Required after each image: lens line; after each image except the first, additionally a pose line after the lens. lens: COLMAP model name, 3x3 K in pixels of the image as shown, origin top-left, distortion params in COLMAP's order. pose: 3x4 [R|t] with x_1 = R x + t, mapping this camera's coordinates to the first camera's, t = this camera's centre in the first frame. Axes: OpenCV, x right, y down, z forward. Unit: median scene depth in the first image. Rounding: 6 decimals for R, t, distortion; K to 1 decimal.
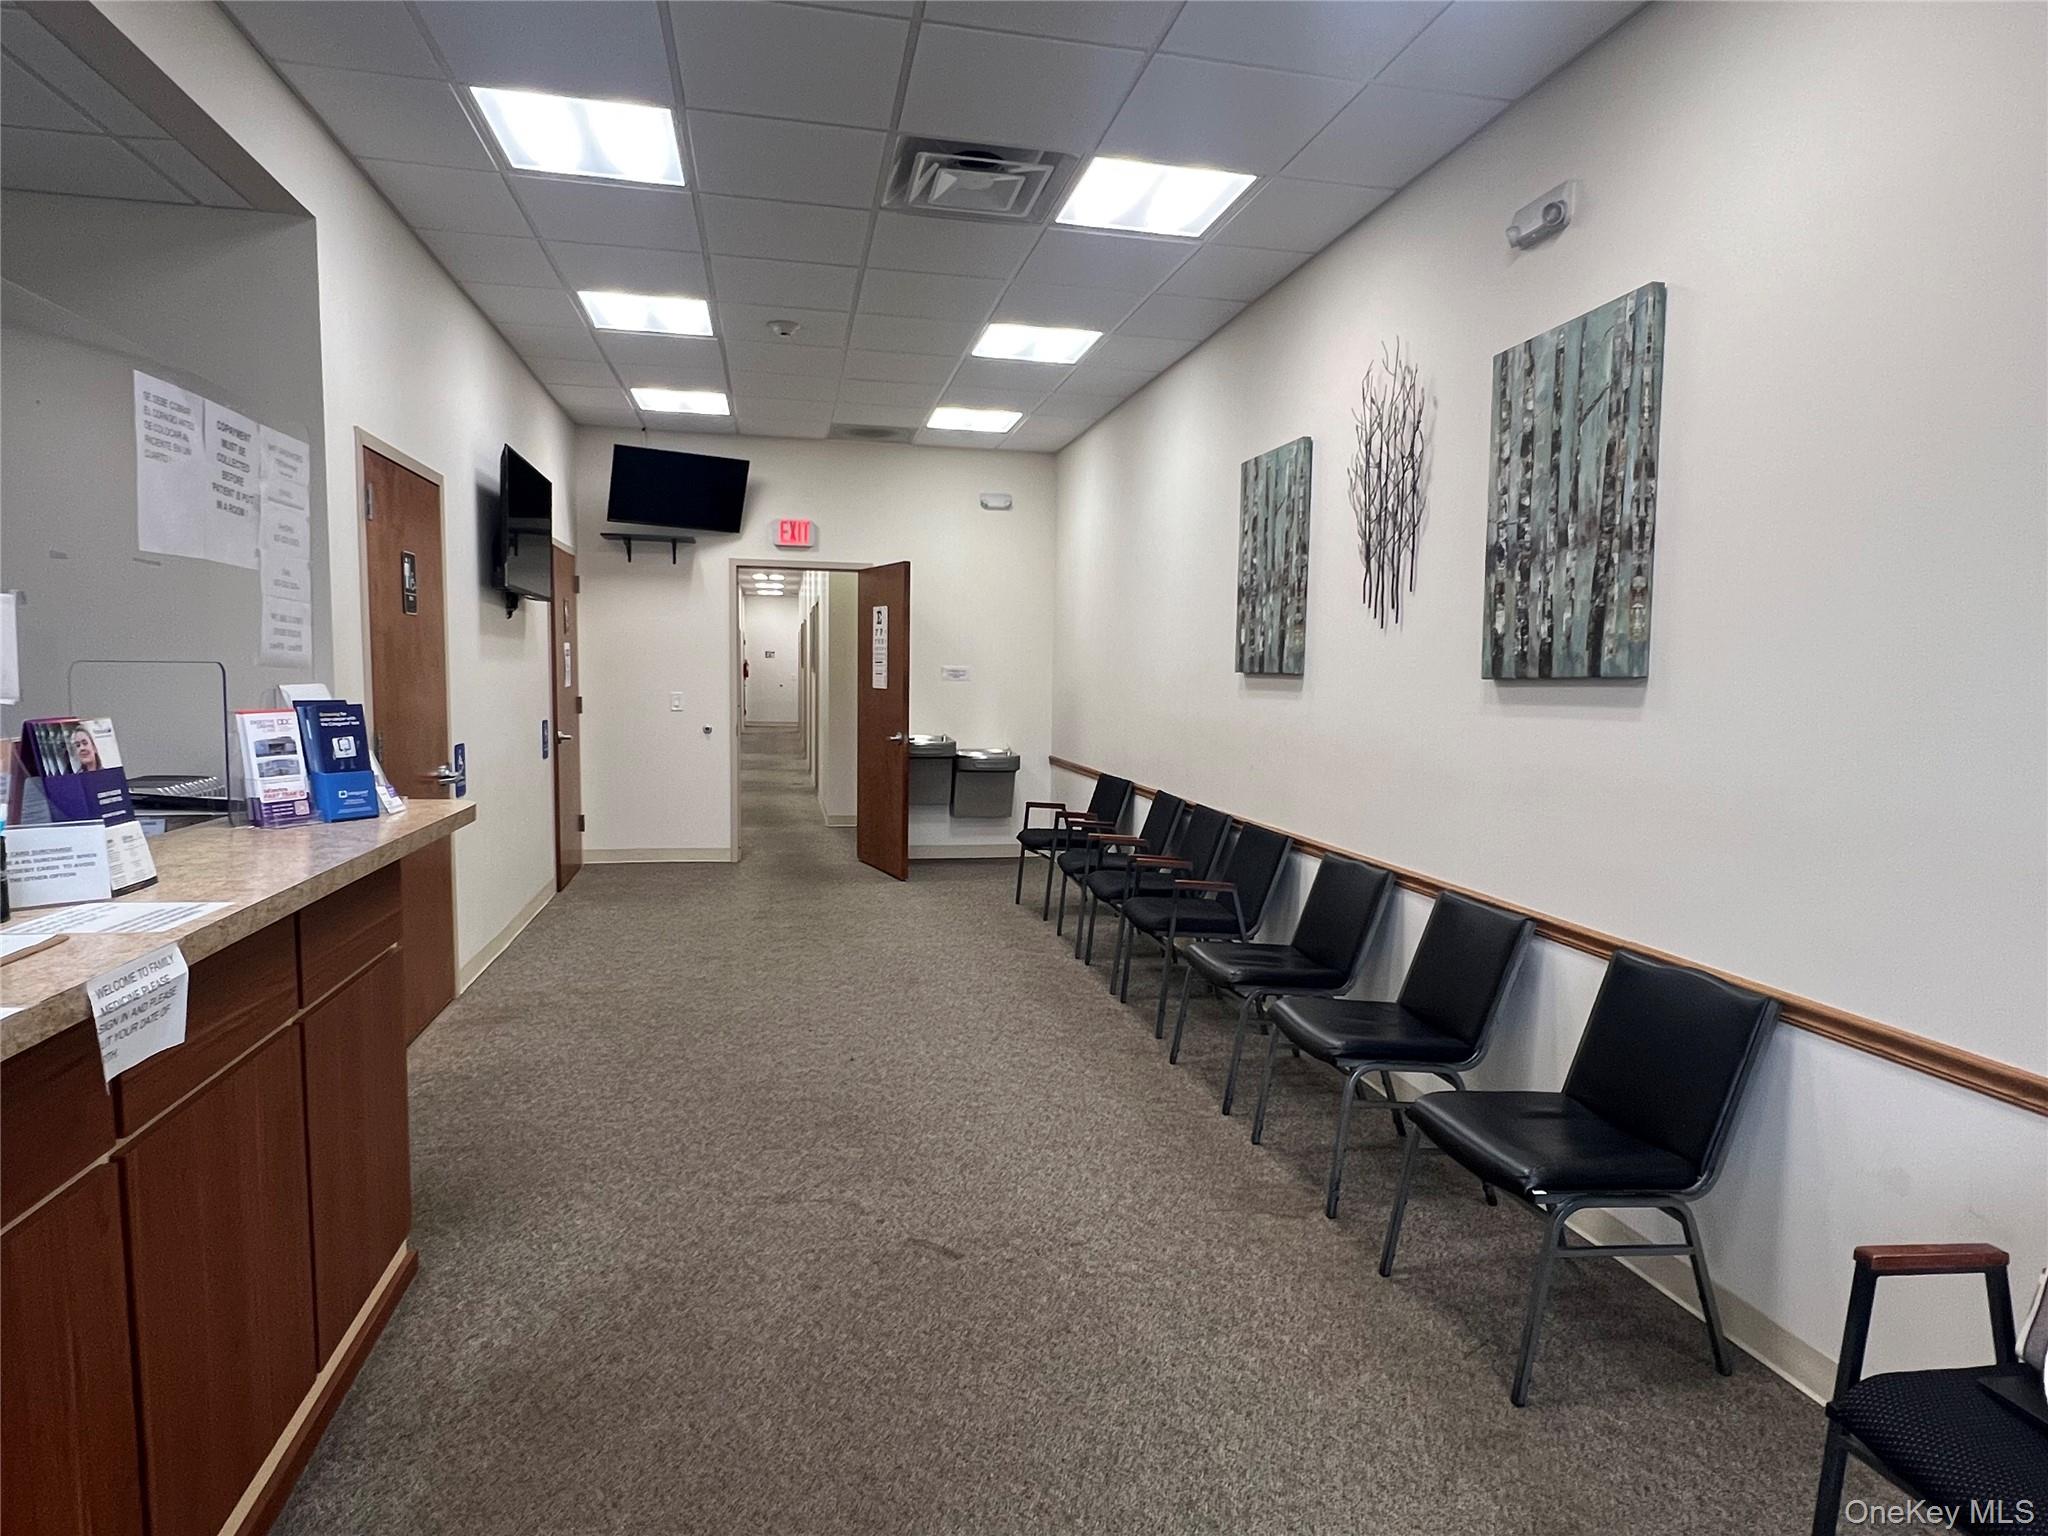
lens RADIAL K [[1136.9, 0, 1022.0], [0, 1136.9, 770.9], [0, 0, 1]] dist [-0.000092, 0.000019]
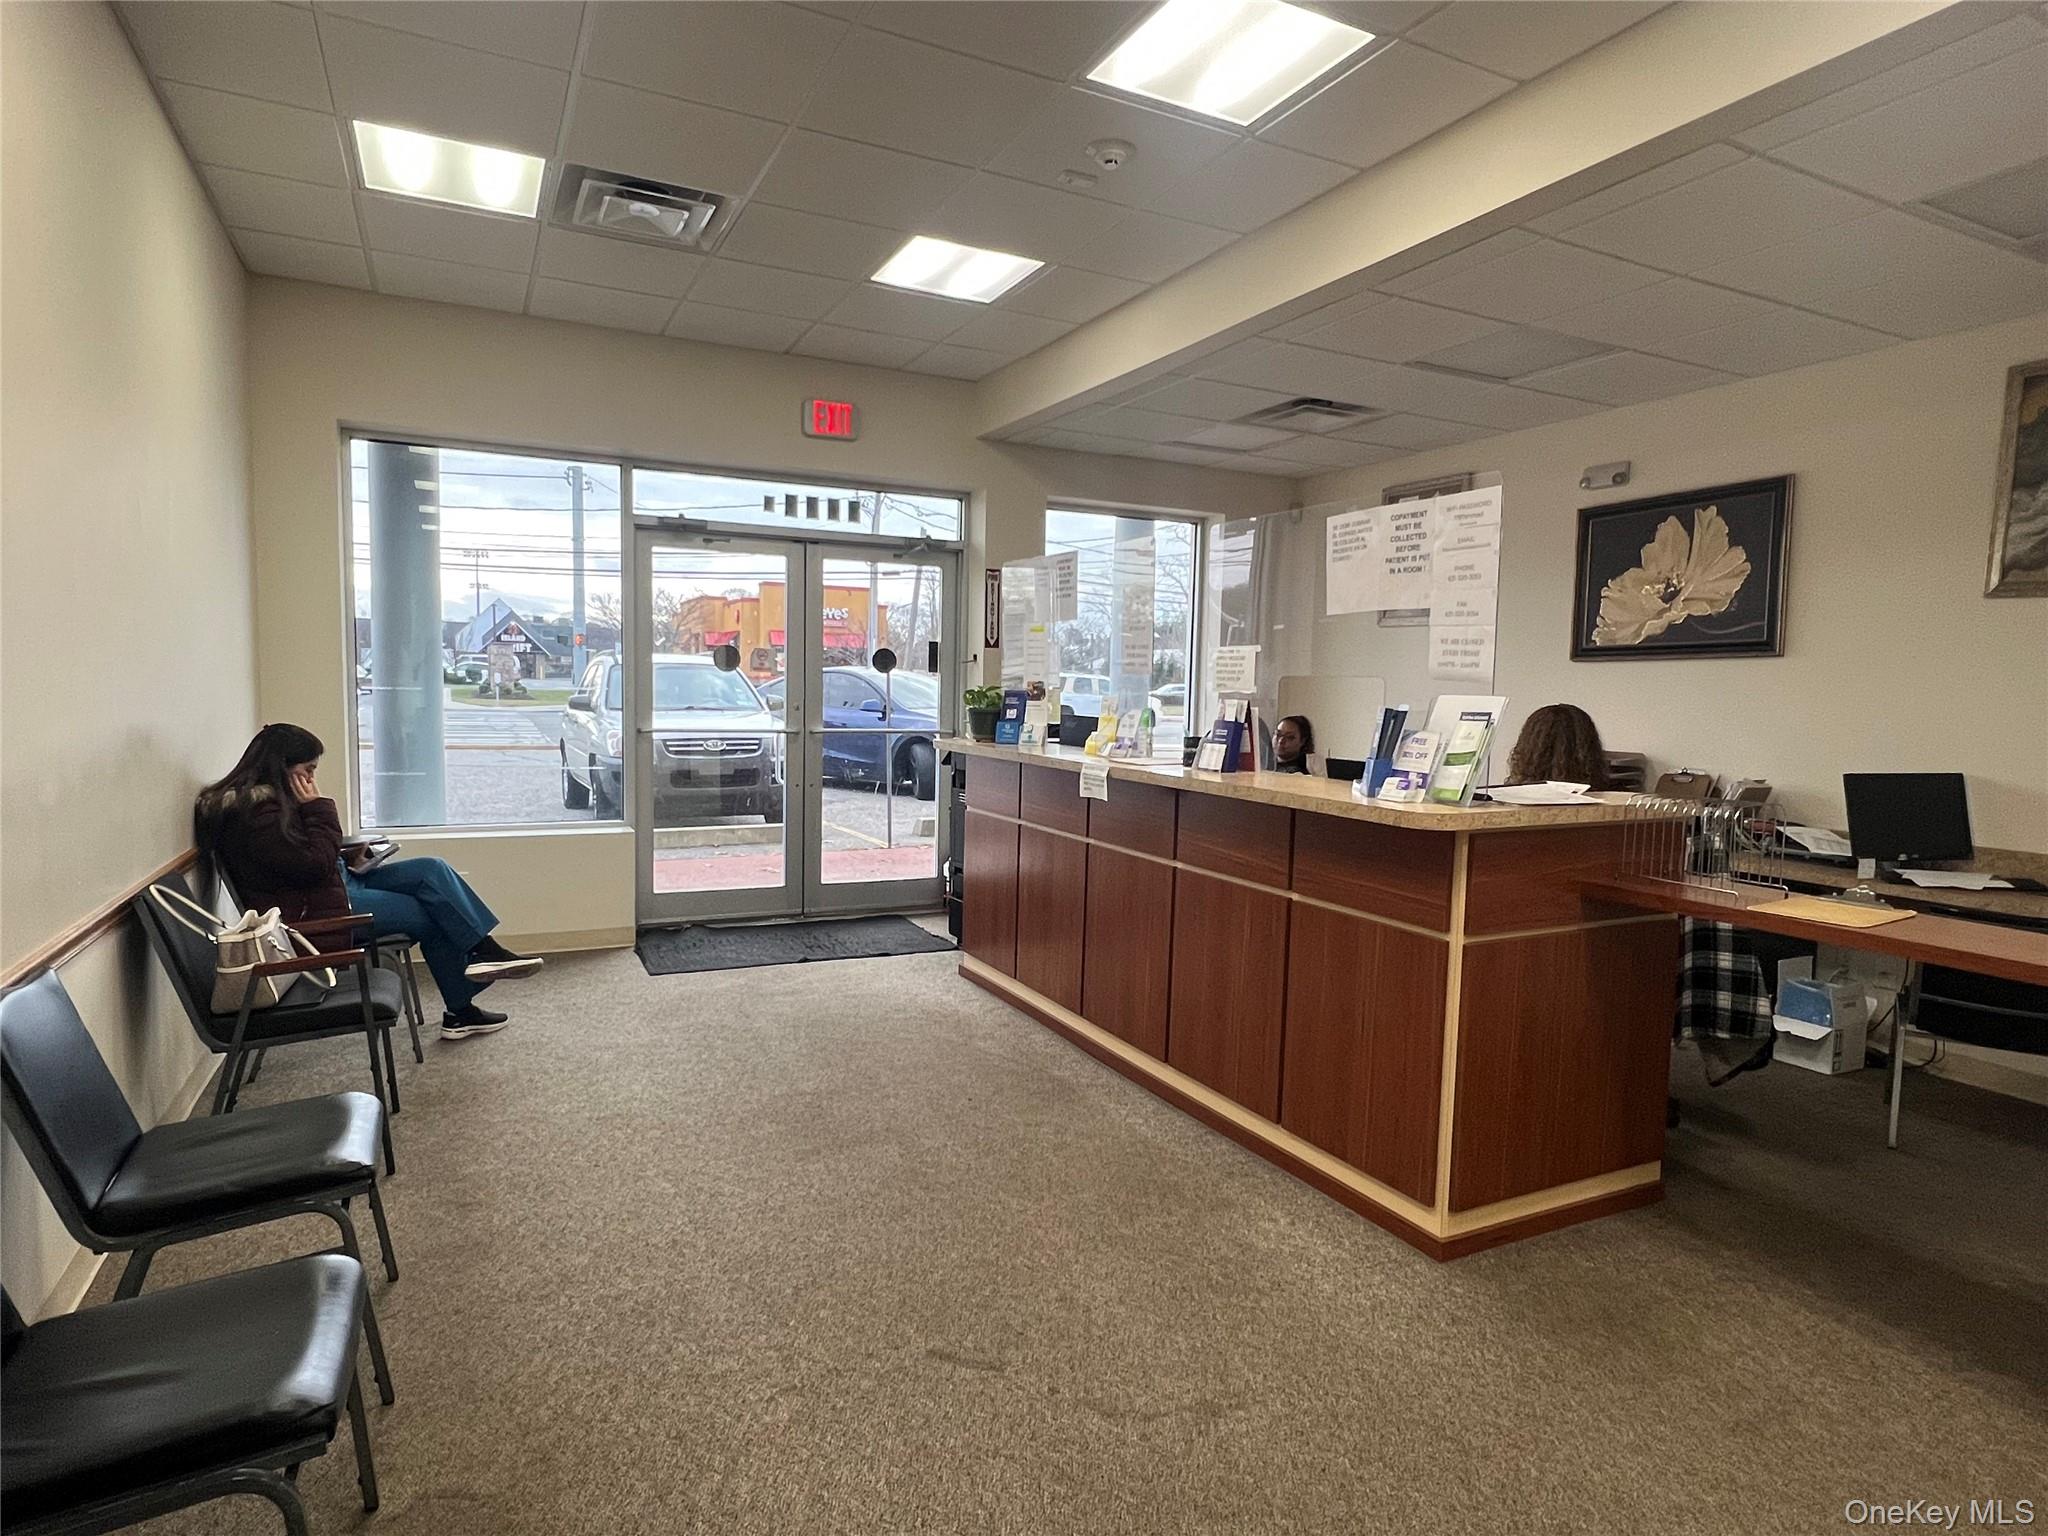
lens RADIAL K [[1136.9, 0, 1019.7], [0, 1136.9, 772.9], [0, 0, 1]] dist [-0.000092, 0.000019]
pose [[-0.967633, -0.019425, -0.251612, 0.122227], [-0.061910, 0.984837, 0.162059, -0.166070], [0.244649, 0.172391, -0.954164, 2.109026]]
